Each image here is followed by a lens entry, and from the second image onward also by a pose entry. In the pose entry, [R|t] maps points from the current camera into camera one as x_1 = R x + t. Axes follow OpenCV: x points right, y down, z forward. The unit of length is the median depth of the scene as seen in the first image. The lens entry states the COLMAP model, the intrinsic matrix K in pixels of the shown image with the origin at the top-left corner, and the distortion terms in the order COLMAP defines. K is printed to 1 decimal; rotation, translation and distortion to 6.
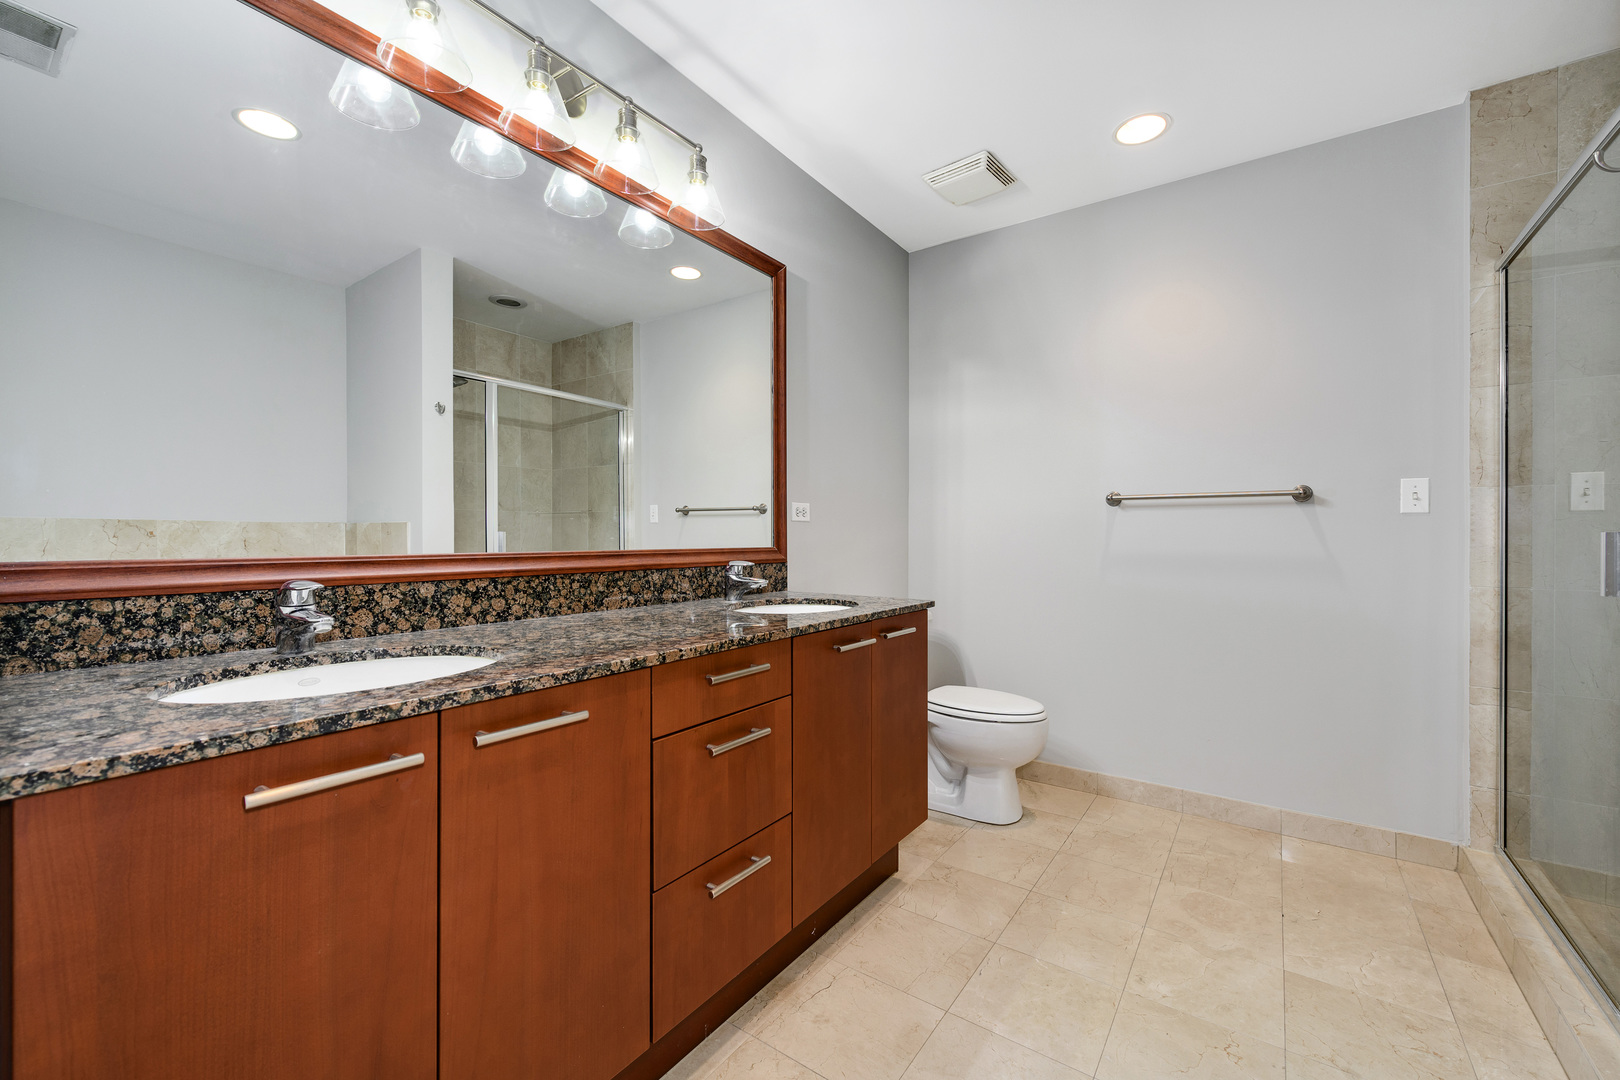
lens RADIAL K [[644.2, 0, 815.0], [0, 644.2, 545.0], [0, 0, 1]] dist [0.002828, -0.000157]
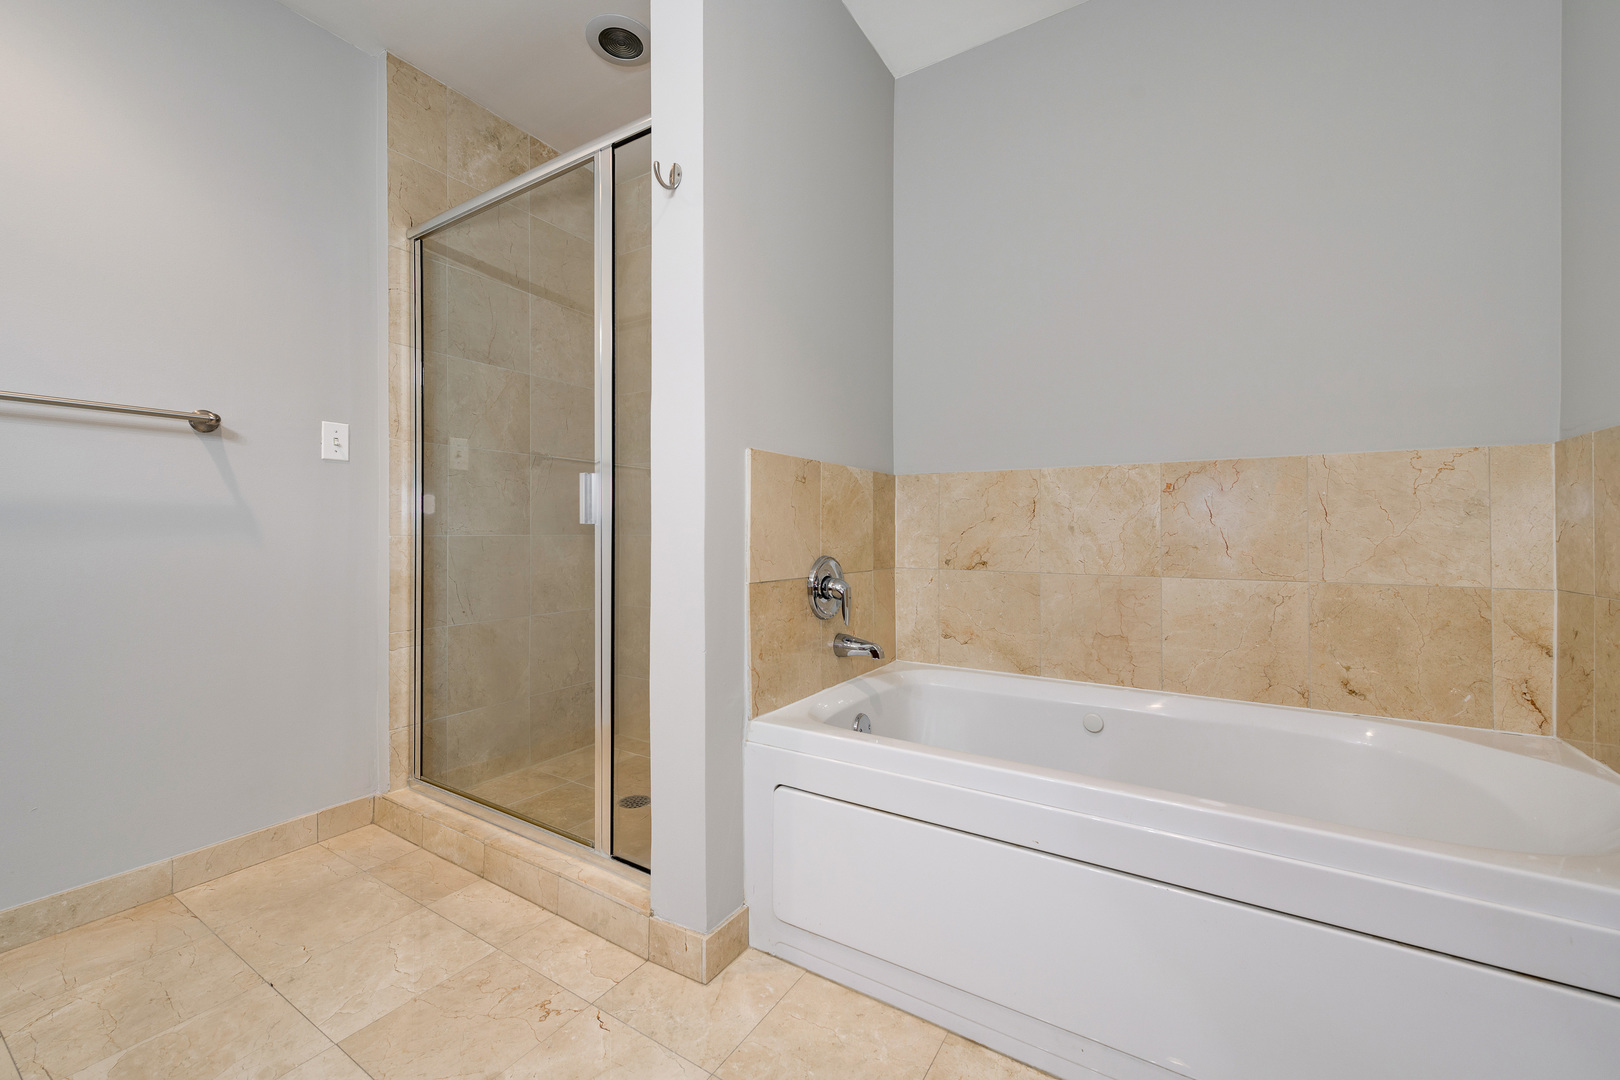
lens RADIAL K [[640.6, 0, 802.2], [0, 640.6, 524.6], [0, 0, 1]] dist [0.009347, 0.000105]
pose [[-0.042369, 0.006408, 0.999081, -0.030827], [0.005410, 0.999966, -0.006185, 0.057093], [-0.999087, 0.005143, -0.042402, 0.393835]]
